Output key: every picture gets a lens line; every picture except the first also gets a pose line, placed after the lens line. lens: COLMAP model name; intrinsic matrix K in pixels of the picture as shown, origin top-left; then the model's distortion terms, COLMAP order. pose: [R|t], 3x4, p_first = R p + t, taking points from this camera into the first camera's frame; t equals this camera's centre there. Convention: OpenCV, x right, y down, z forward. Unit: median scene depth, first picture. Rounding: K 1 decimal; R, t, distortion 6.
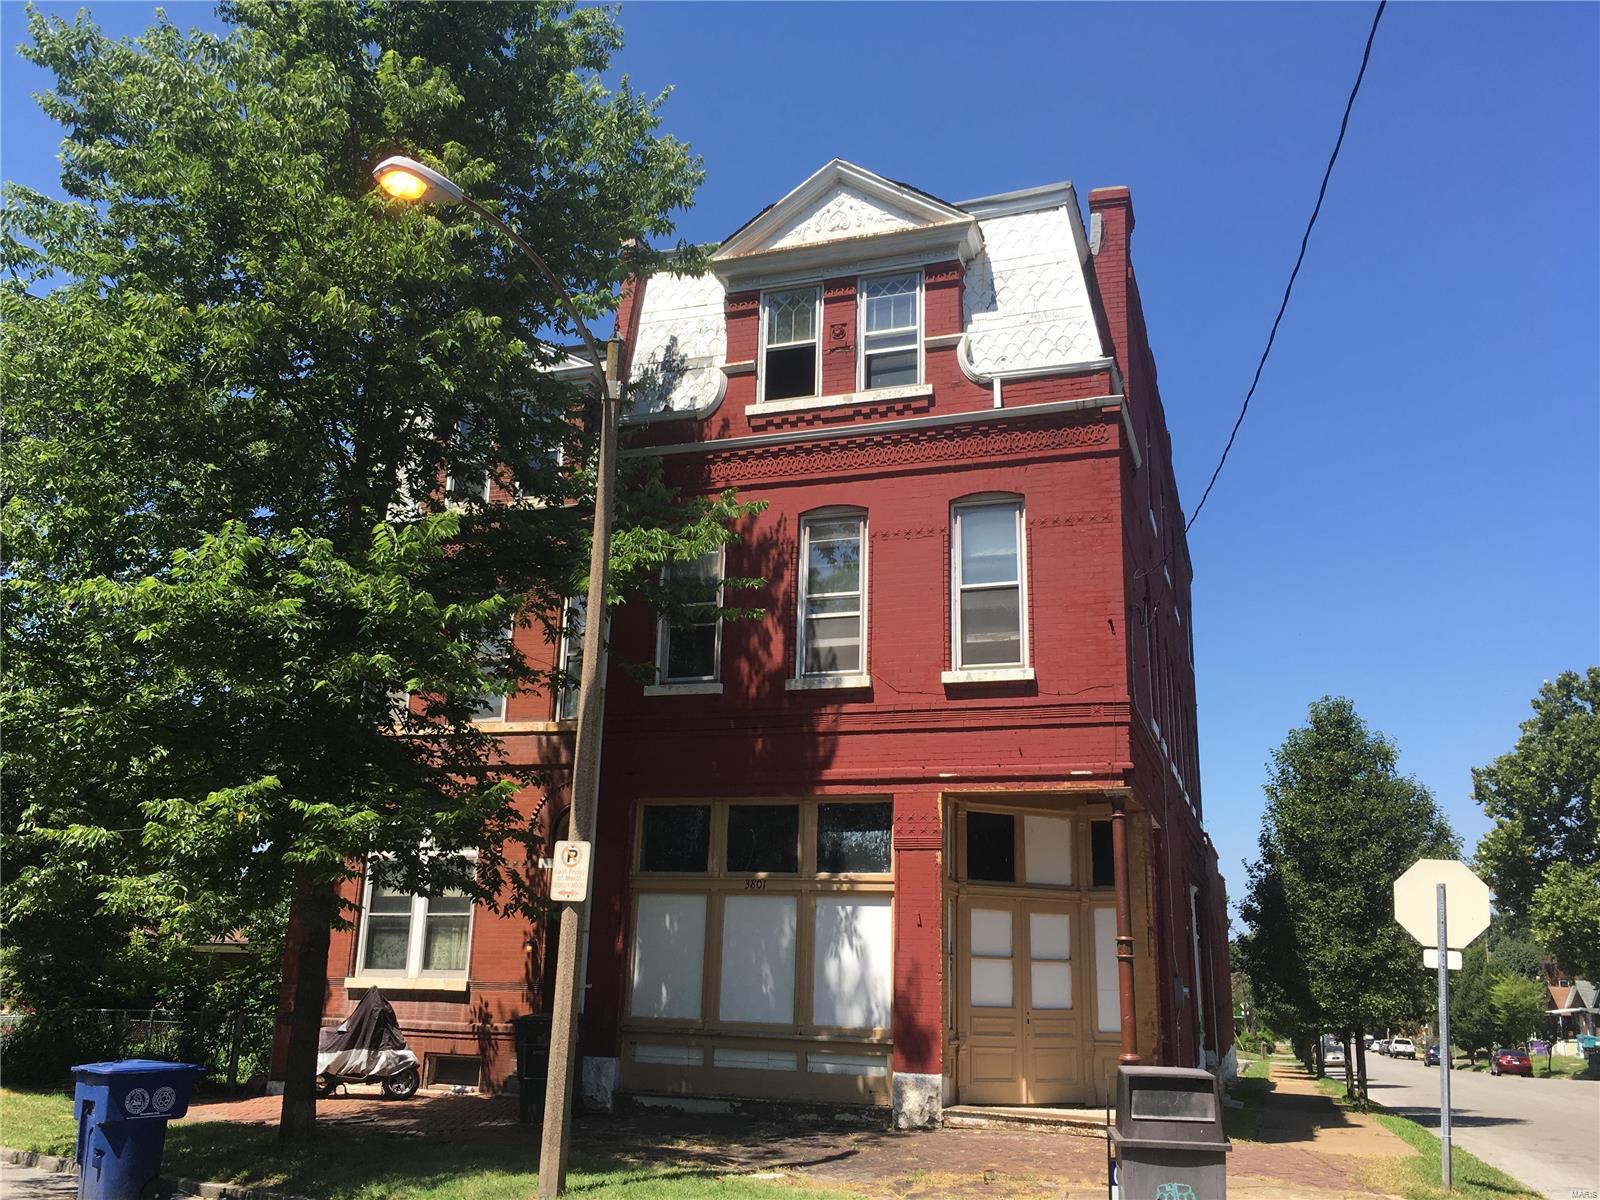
lens RADIAL K [[1374.5, 0, 800.0], [0, 1374.5, 600.0], [0, 0, 1]] dist [0.068370, -0.101993]
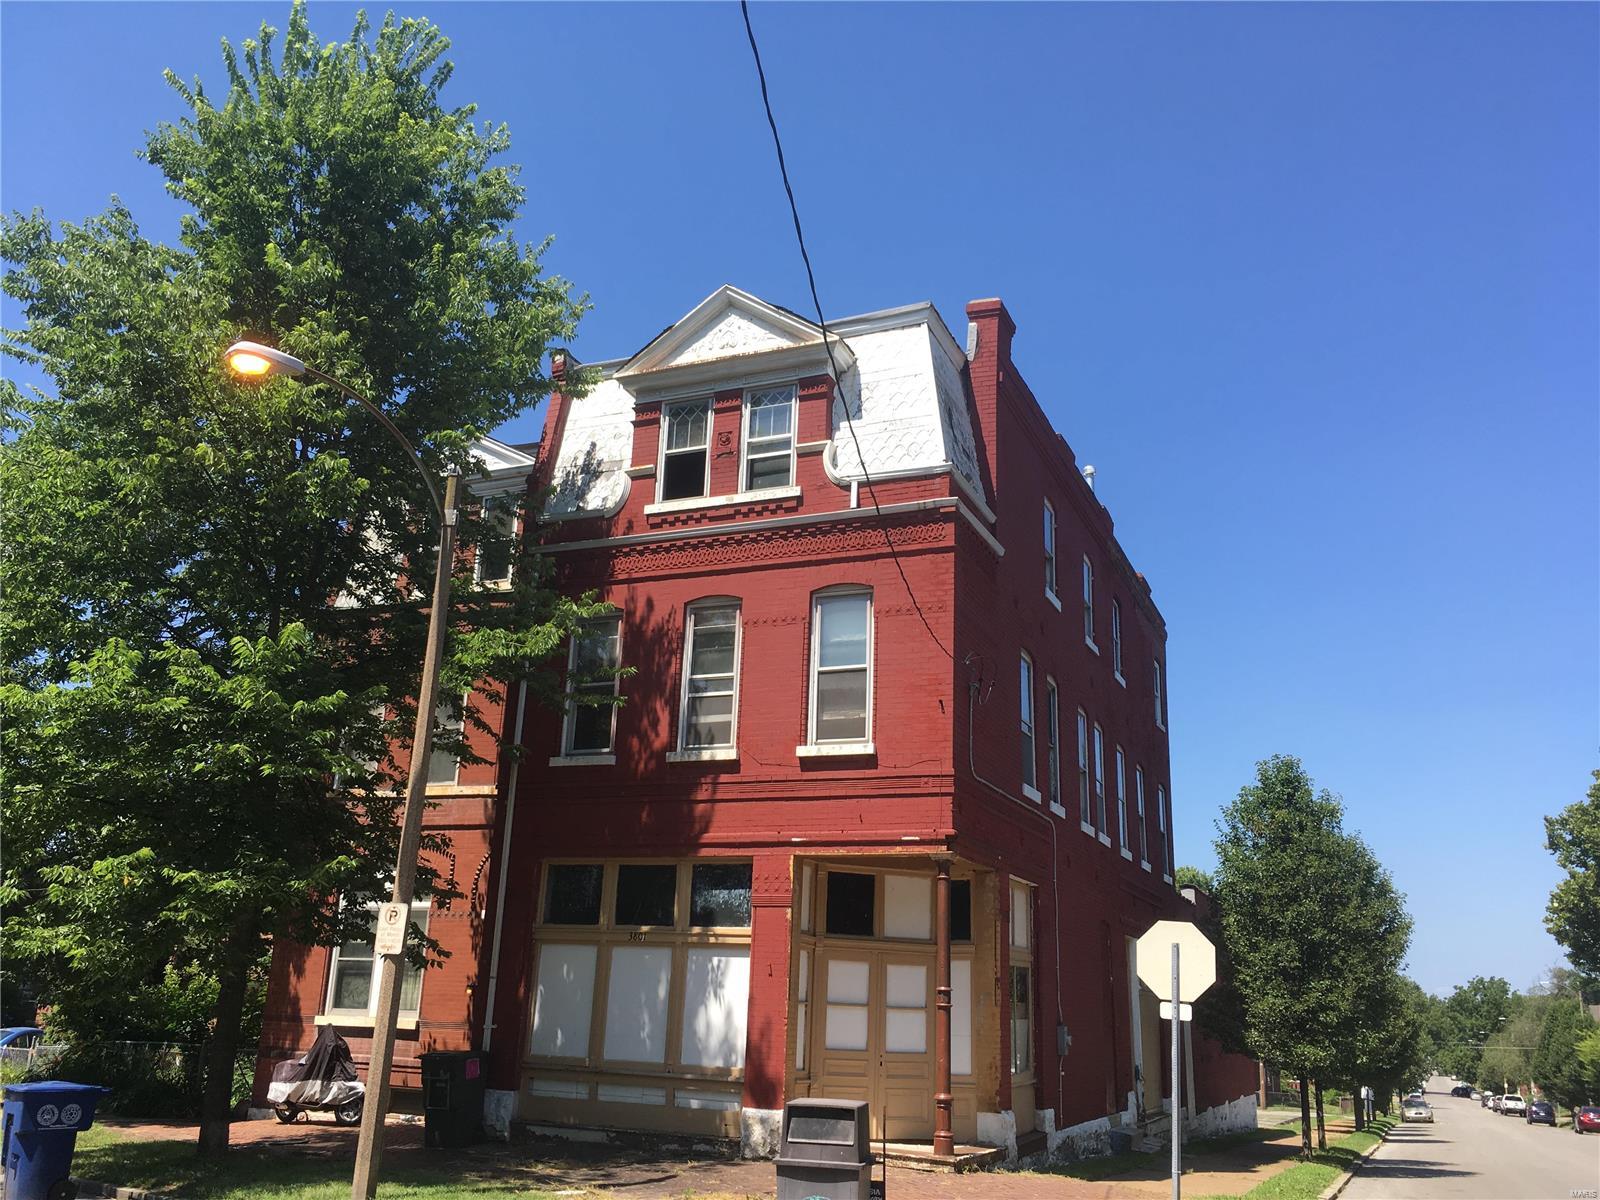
lens RADIAL K [[1374.5, 0, 800.0], [0, 1374.5, 600.0], [0, 0, 1]] dist [0.068370, -0.101993]
pose [[0.996578, -0.010560, -0.081985, 0.190222], [0.008145, 0.999525, -0.029731, -0.032004], [0.082260, 0.028962, 0.996190, -0.112120]]
